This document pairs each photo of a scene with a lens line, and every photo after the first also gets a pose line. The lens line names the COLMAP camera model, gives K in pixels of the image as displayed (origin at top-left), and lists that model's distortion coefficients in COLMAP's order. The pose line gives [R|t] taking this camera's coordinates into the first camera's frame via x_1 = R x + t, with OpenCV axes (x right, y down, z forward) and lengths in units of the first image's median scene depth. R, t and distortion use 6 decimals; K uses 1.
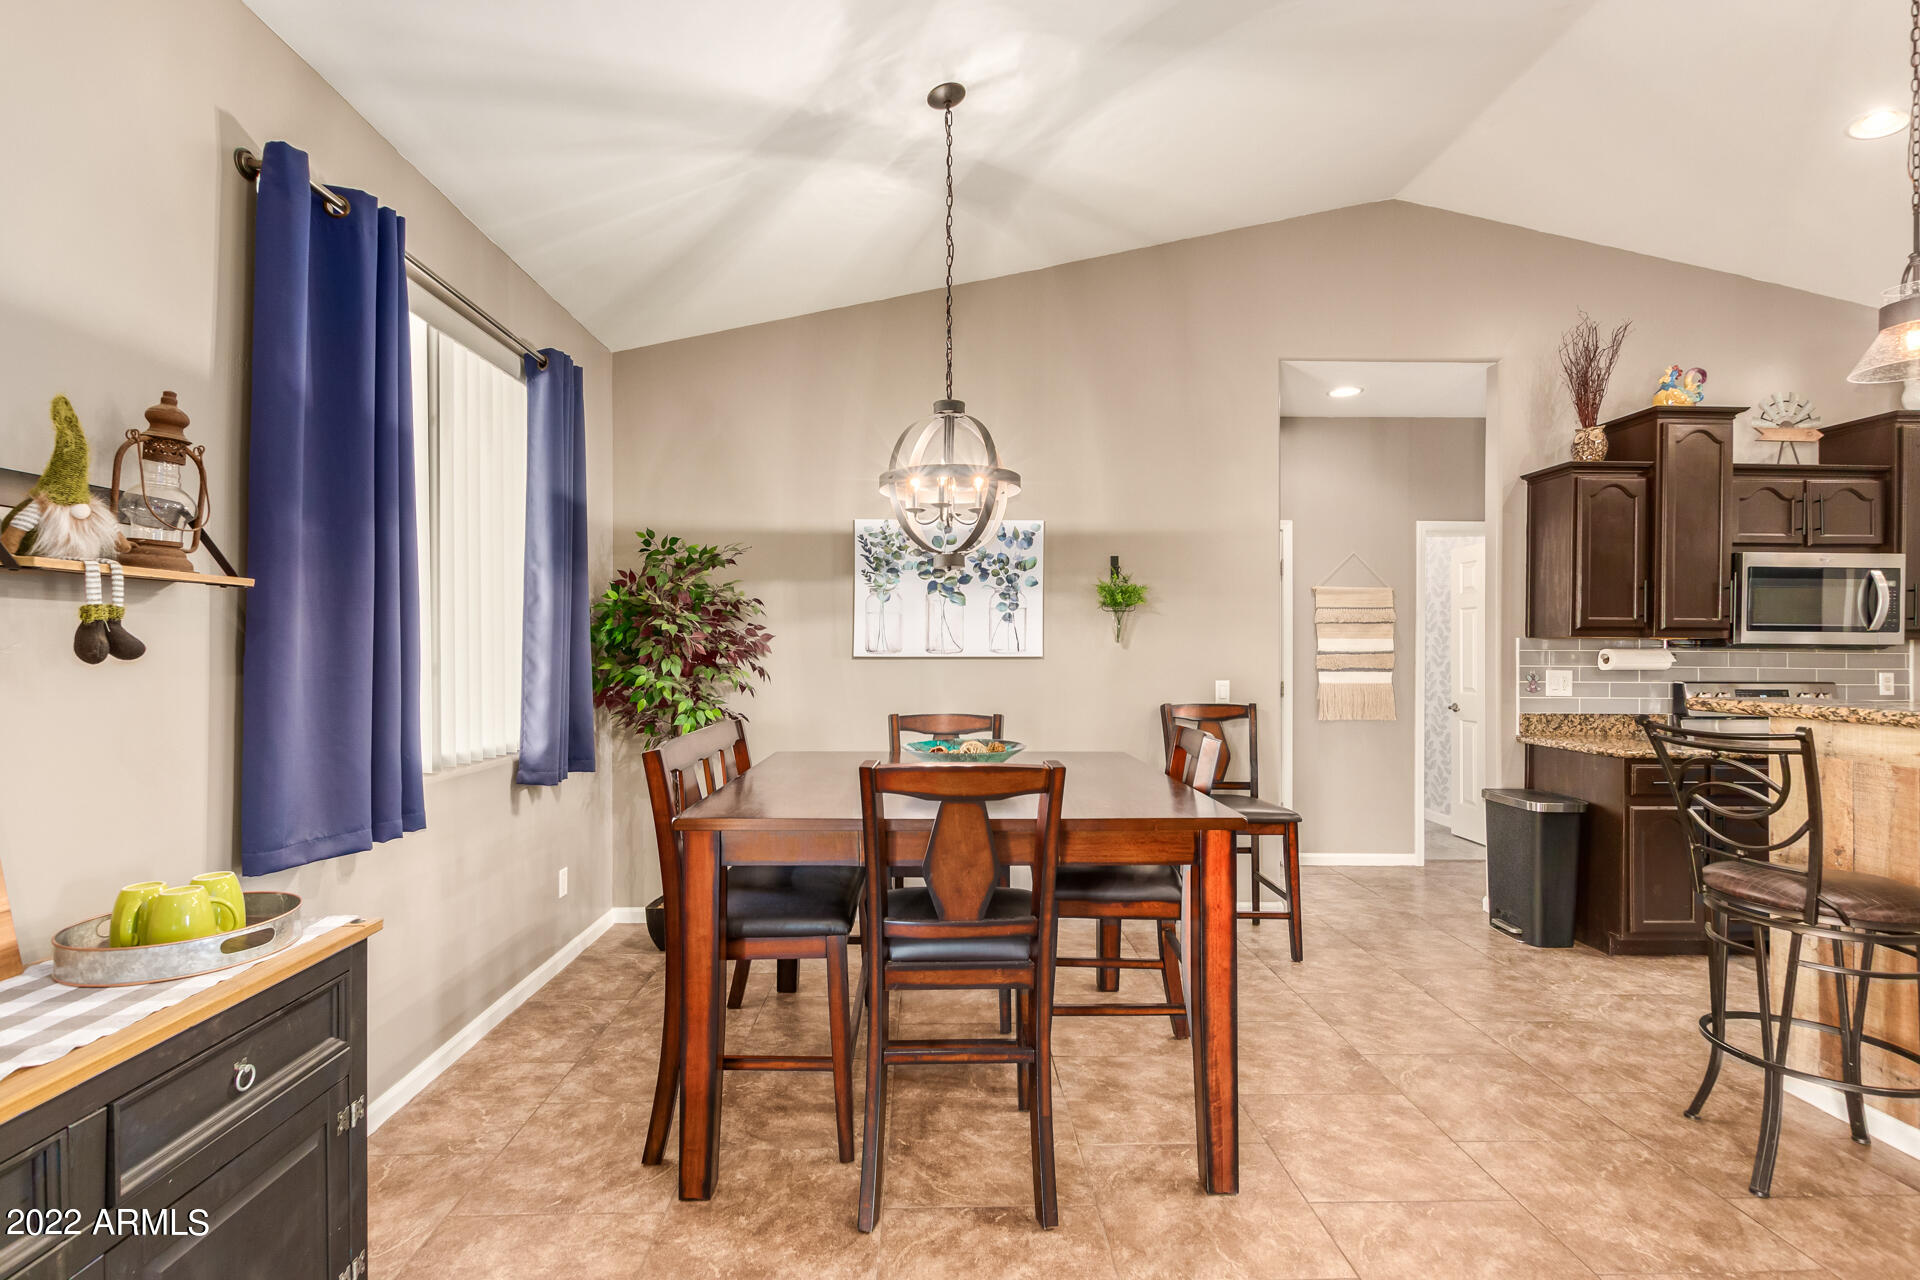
lens RADIAL K [[884.1, 0, 957.8], [0, 884.1, 647.4], [0, 0, 1]] dist [0.000327, 0.000025]
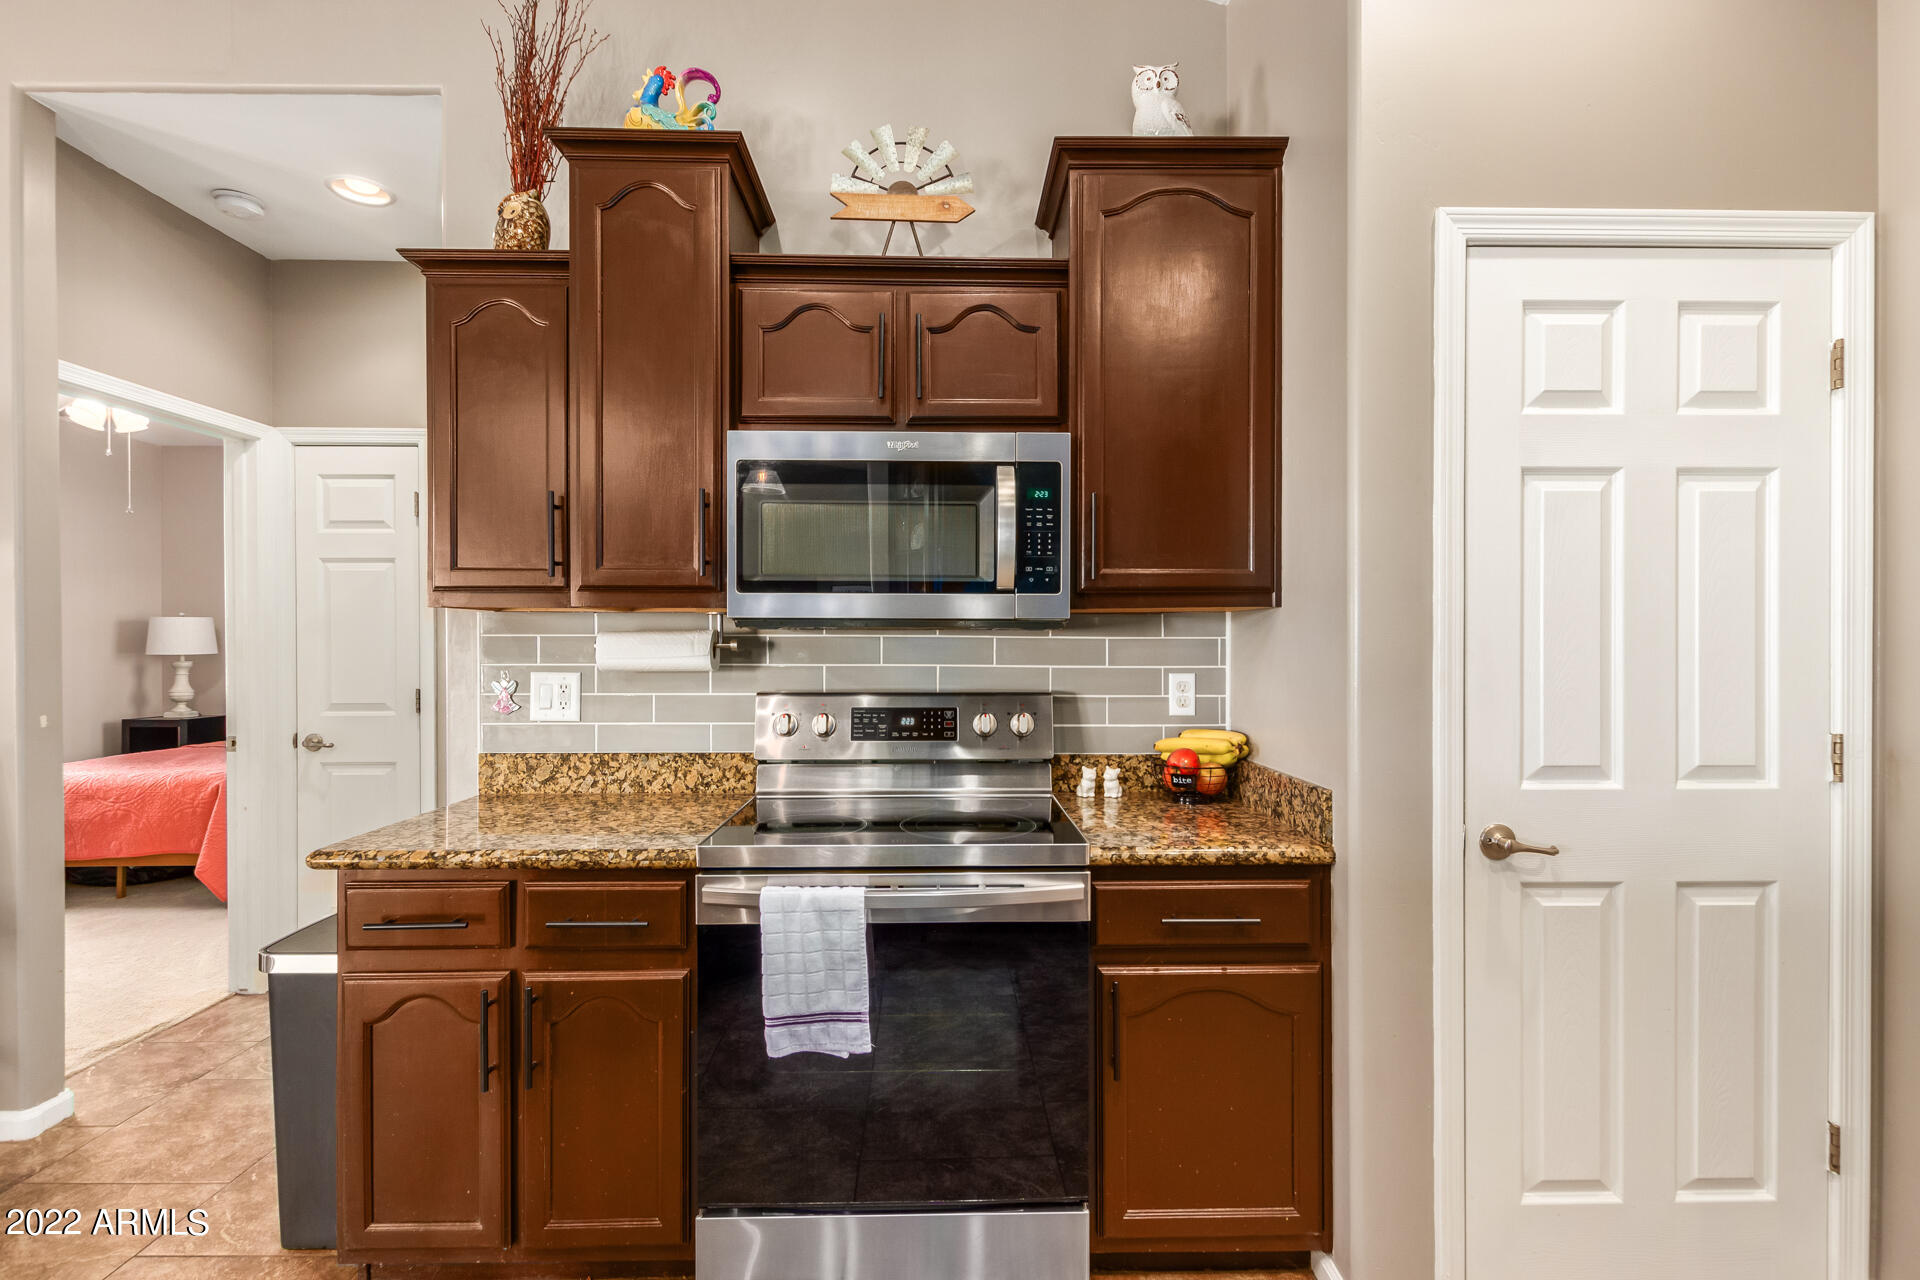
lens RADIAL K [[884.1, 0, 966.4], [0, 884.1, 636.8], [0, 0, 1]] dist [0.000327, 0.000025]
pose [[0.999849, -0.005157, -0.016619, 0.939645], [0.005135, 0.999986, -0.001367, 0.006627], [0.016625, 0.001281, 0.999861, 0.471481]]
